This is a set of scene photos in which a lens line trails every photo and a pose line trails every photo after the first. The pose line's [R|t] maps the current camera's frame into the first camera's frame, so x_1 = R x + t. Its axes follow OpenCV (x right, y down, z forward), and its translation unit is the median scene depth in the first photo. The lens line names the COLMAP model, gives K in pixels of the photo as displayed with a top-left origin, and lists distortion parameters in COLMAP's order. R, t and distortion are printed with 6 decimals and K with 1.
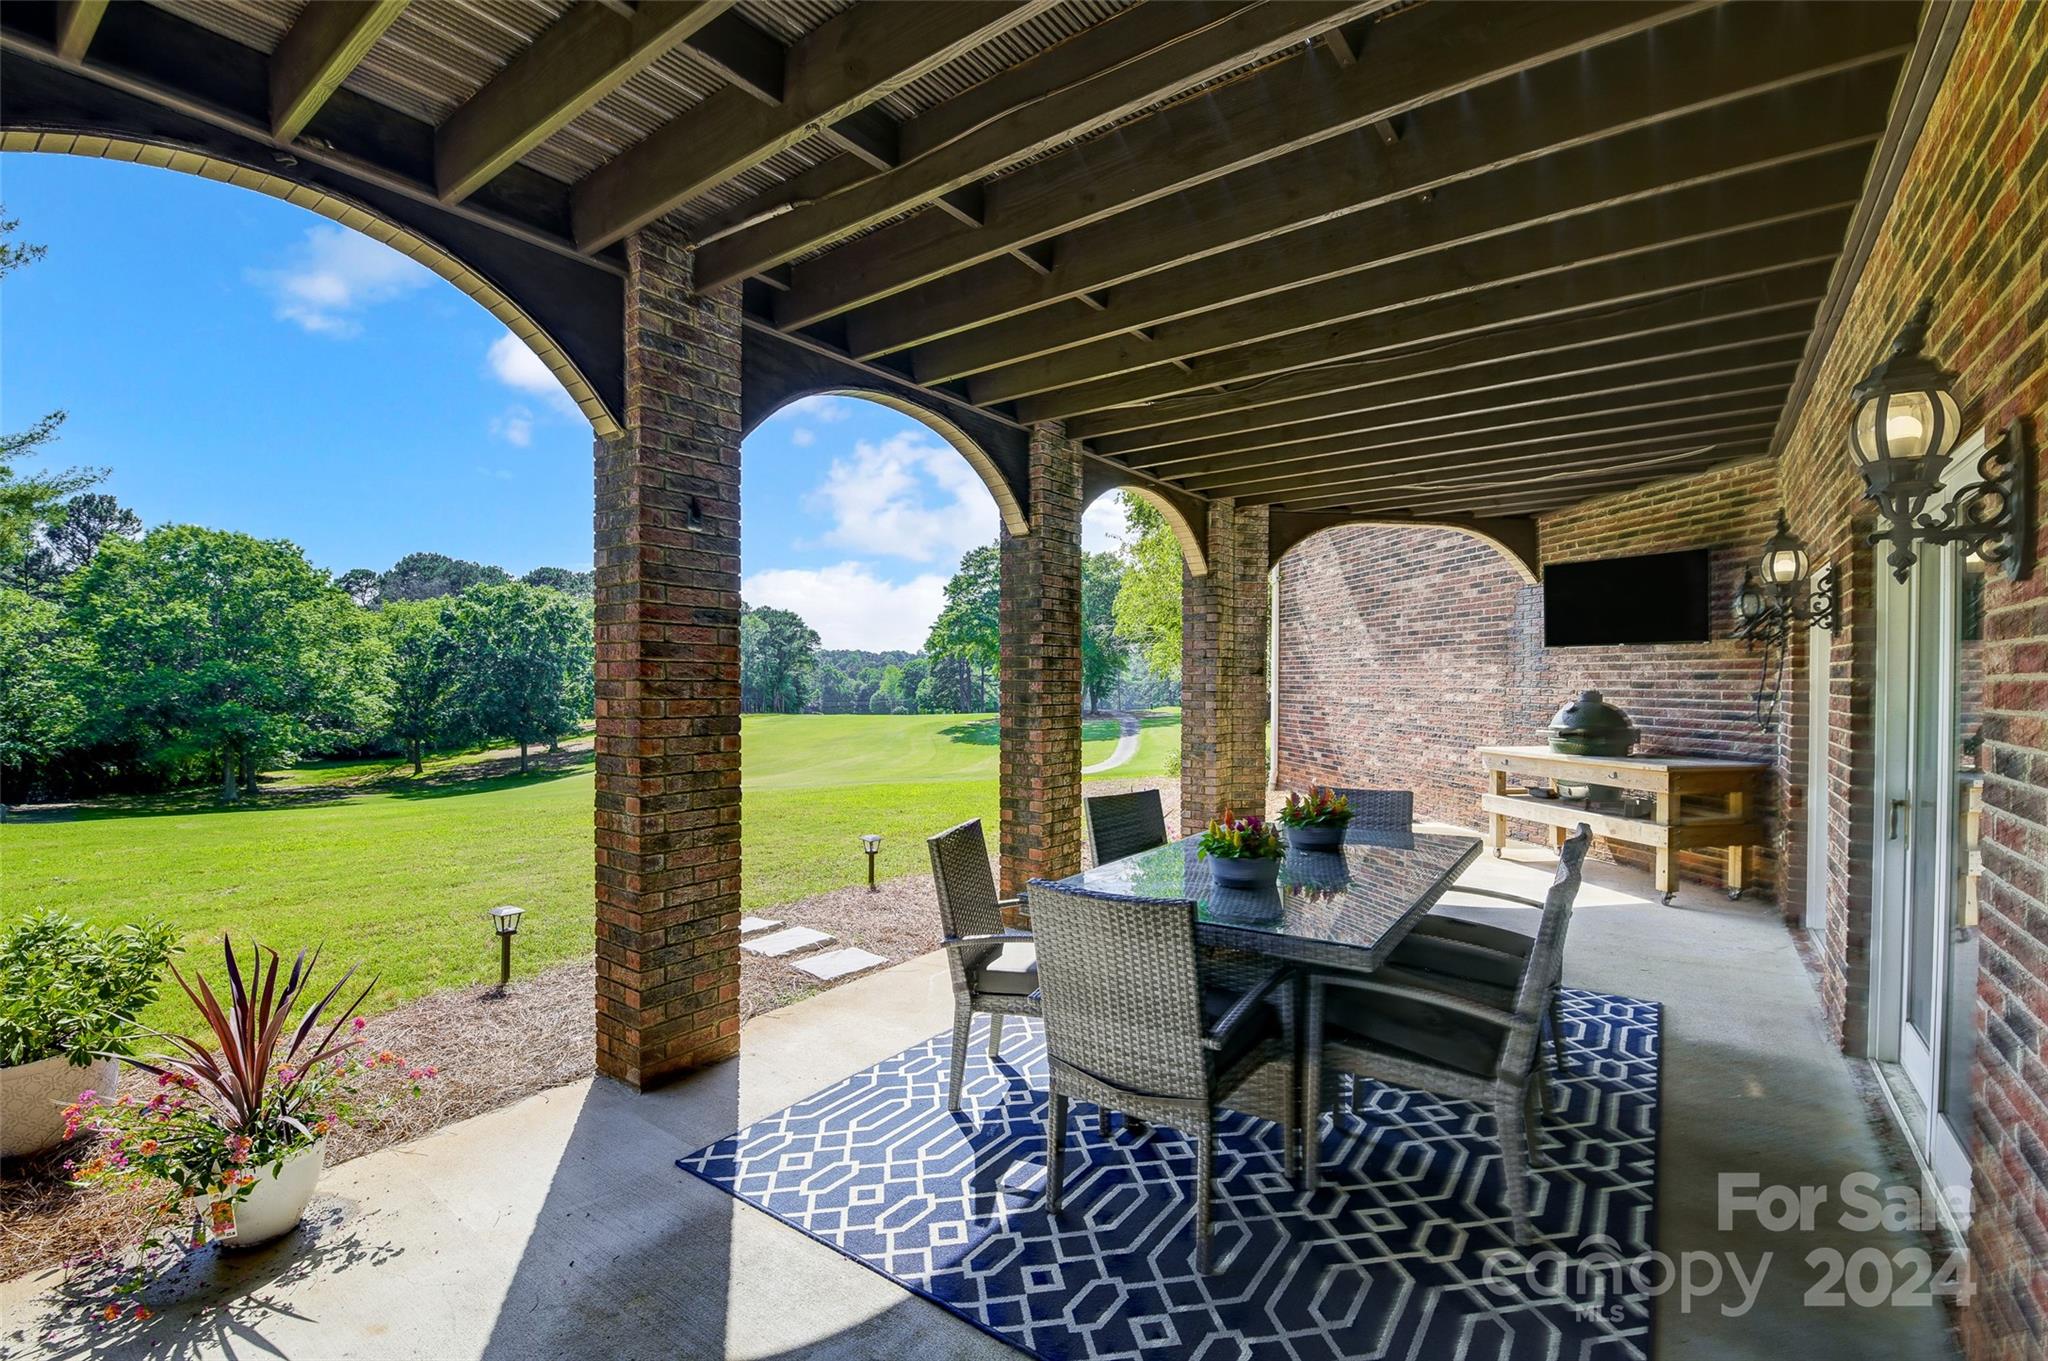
lens RADIAL K [[898.3, 0, 1031.2], [0, 898.3, 688.4], [0, 0, 1]] dist [-0.019782, 0.000257]
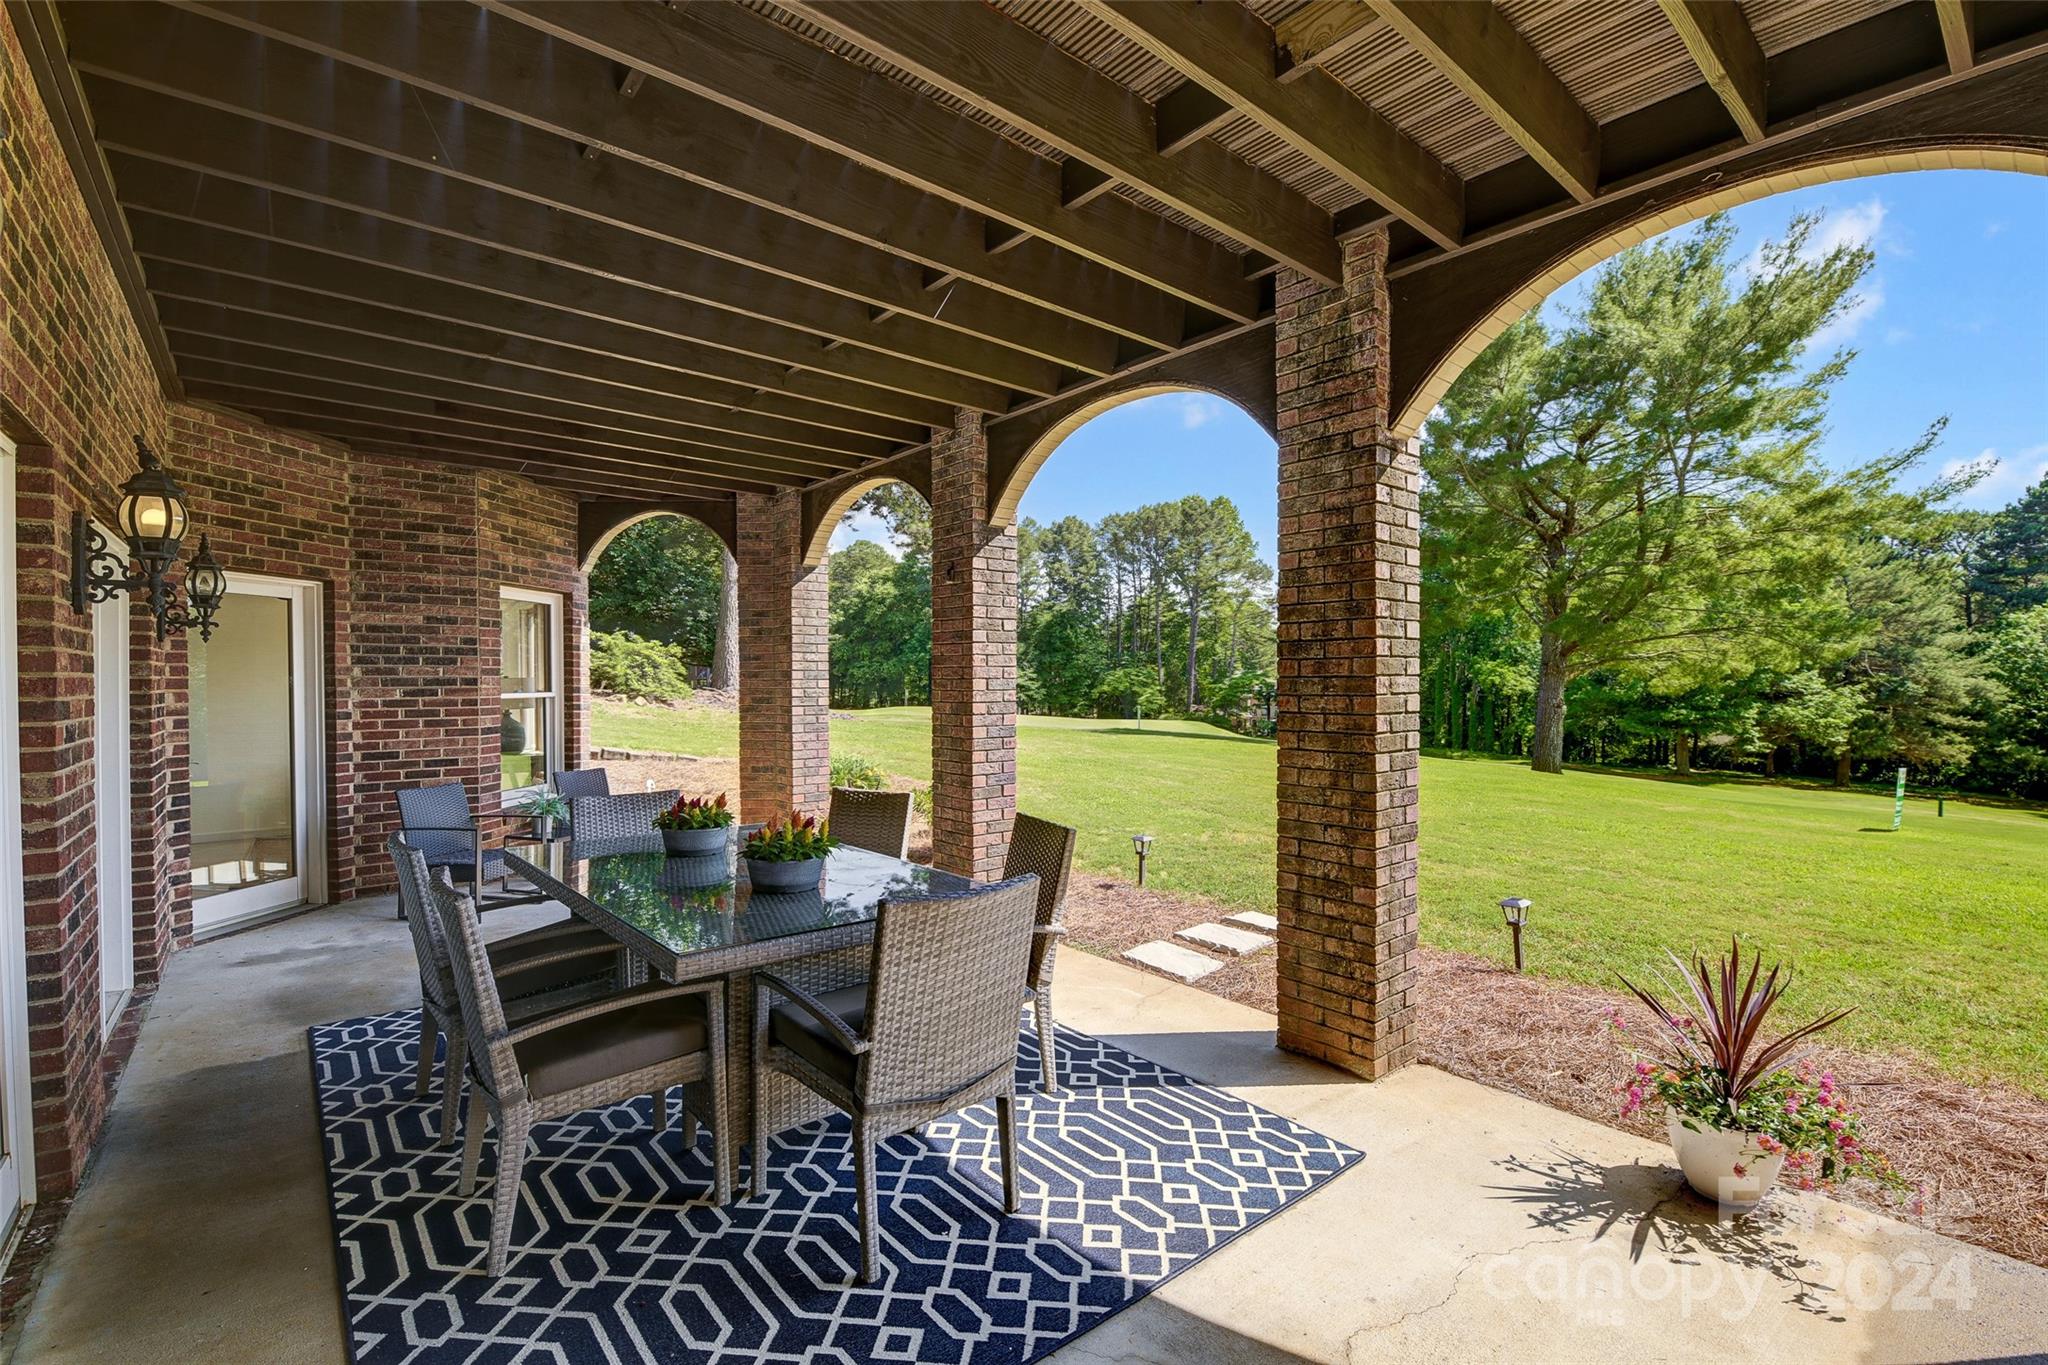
lens RADIAL K [[898.3, 0, 1031.2], [0, 898.3, 683.0], [0, 0, 1]] dist [-0.019782, 0.000257]
pose [[-0.249866, 0.000604, -0.968280, 0.820441], [-0.006036, 0.999979, 0.002182, -0.004443], [0.968262, 0.006390, -0.249857, 1.122644]]
